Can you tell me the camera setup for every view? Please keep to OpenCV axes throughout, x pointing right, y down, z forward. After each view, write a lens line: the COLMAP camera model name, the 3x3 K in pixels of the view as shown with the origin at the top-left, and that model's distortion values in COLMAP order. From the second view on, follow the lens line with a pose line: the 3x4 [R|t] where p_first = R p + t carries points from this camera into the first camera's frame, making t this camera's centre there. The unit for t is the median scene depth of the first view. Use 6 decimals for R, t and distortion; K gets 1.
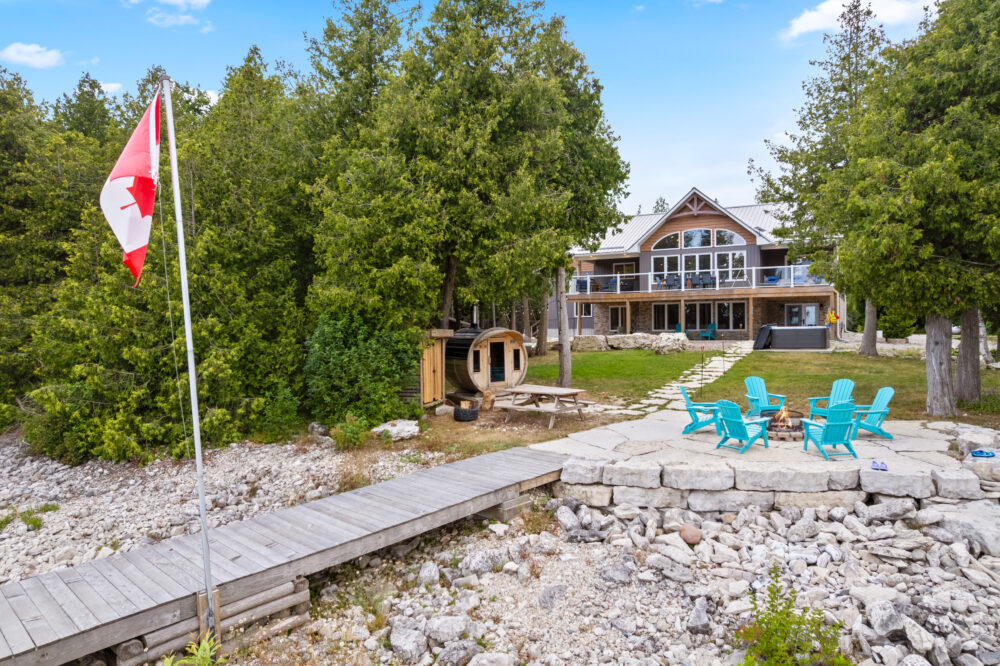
lens RADIAL K [[652.8, 0, 500.0], [0, 652.8, 333.0], [0, 0, 1]] dist [-0.073327, 0.059917]
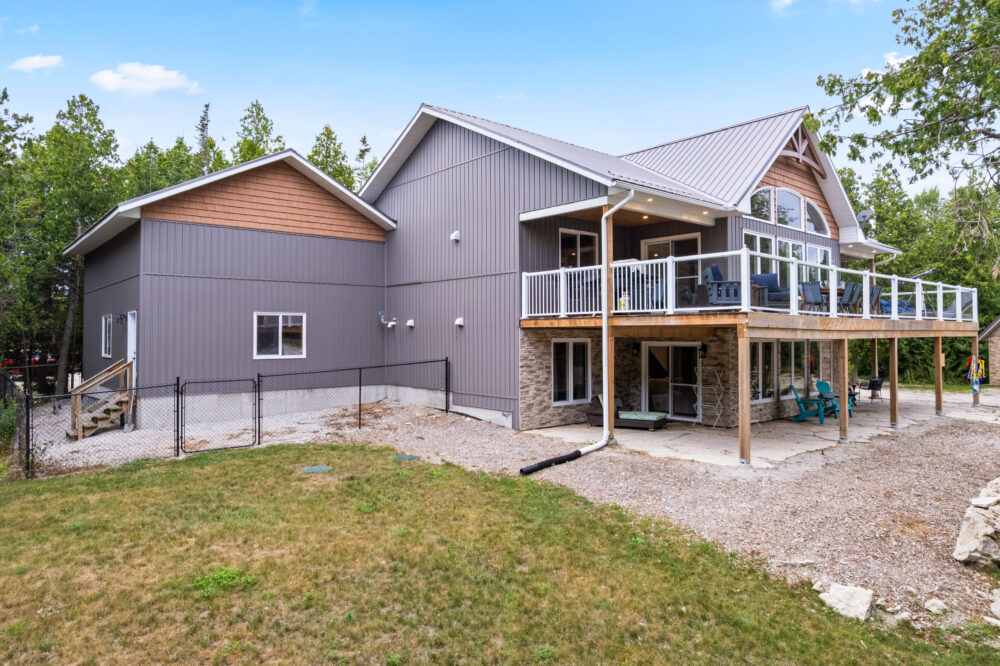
lens RADIAL K [[644.2, 0, 502.6], [0, 644.2, 328.3], [0, 0, 1]] dist [-0.043476, 0.002894]
pose [[0.334973, 0.016030, 0.942091, -0.250973], [-0.001363, 0.999862, -0.016528, -0.052691], [-0.942227, 0.004252, 0.334949, 1.167134]]
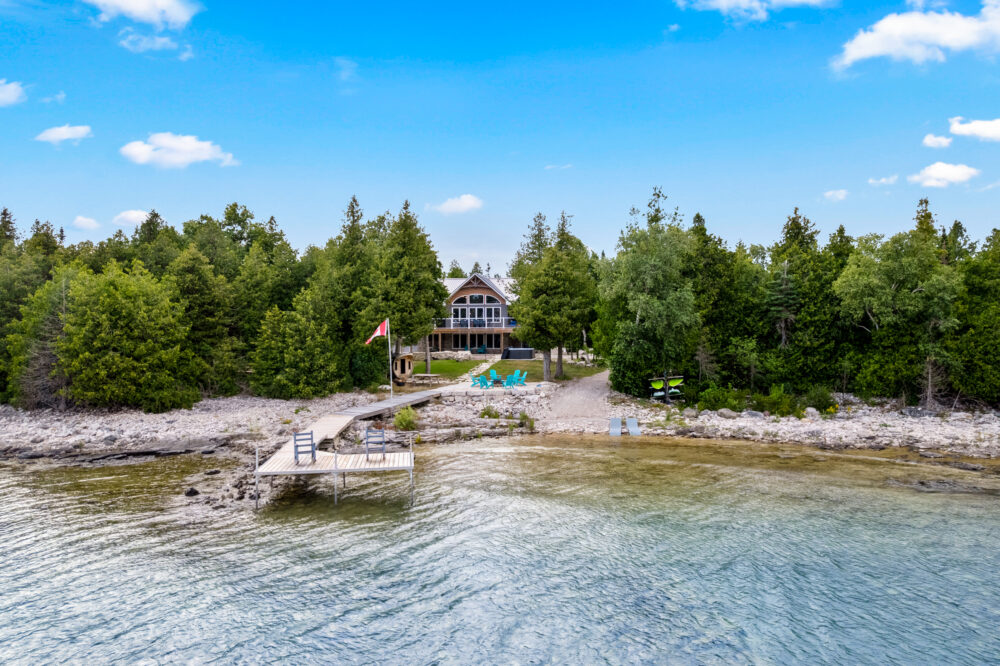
lens RADIAL K [[652.8, 0, 500.0], [0, 652.8, 333.0], [0, 0, 1]] dist [-0.073327, 0.059917]
pose [[0.946684, 0.001526, 0.322160, -0.265589], [0.000909, 0.999972, -0.007407, -0.038885], [-0.322162, 0.007305, 0.946656, -0.900115]]
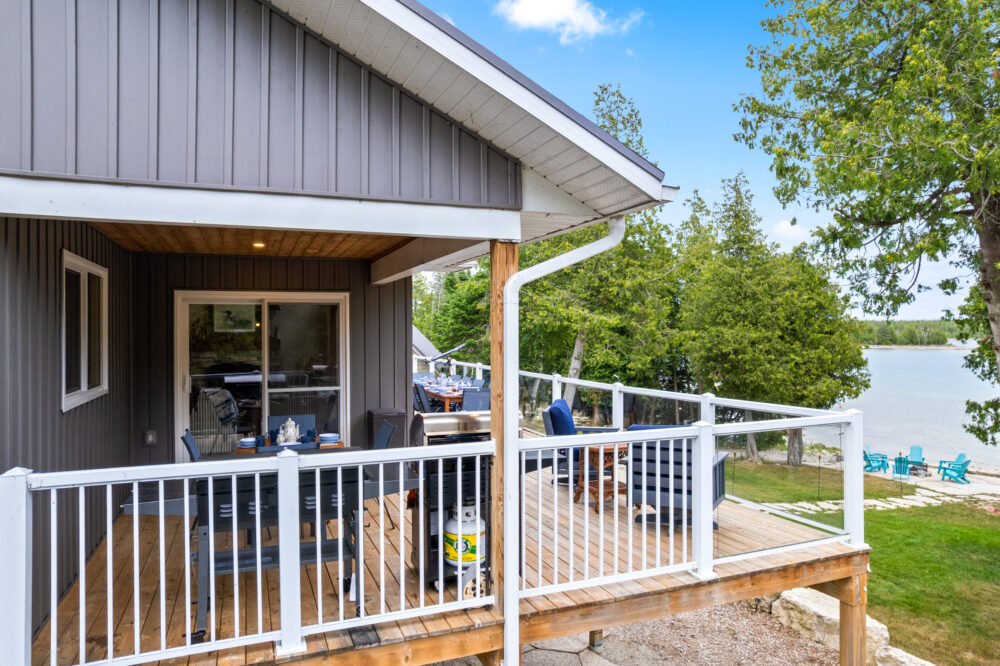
lens RADIAL K [[652.8, 0, 500.0], [0, 652.8, 333.0], [0, 0, 1]] dist [-0.073327, 0.059917]
pose [[-0.778331, 0.009285, 0.627785, 0.105294], [0.009923, 0.999948, -0.002486, -0.125814], [-0.627776, 0.004294, -0.778382, 1.353424]]
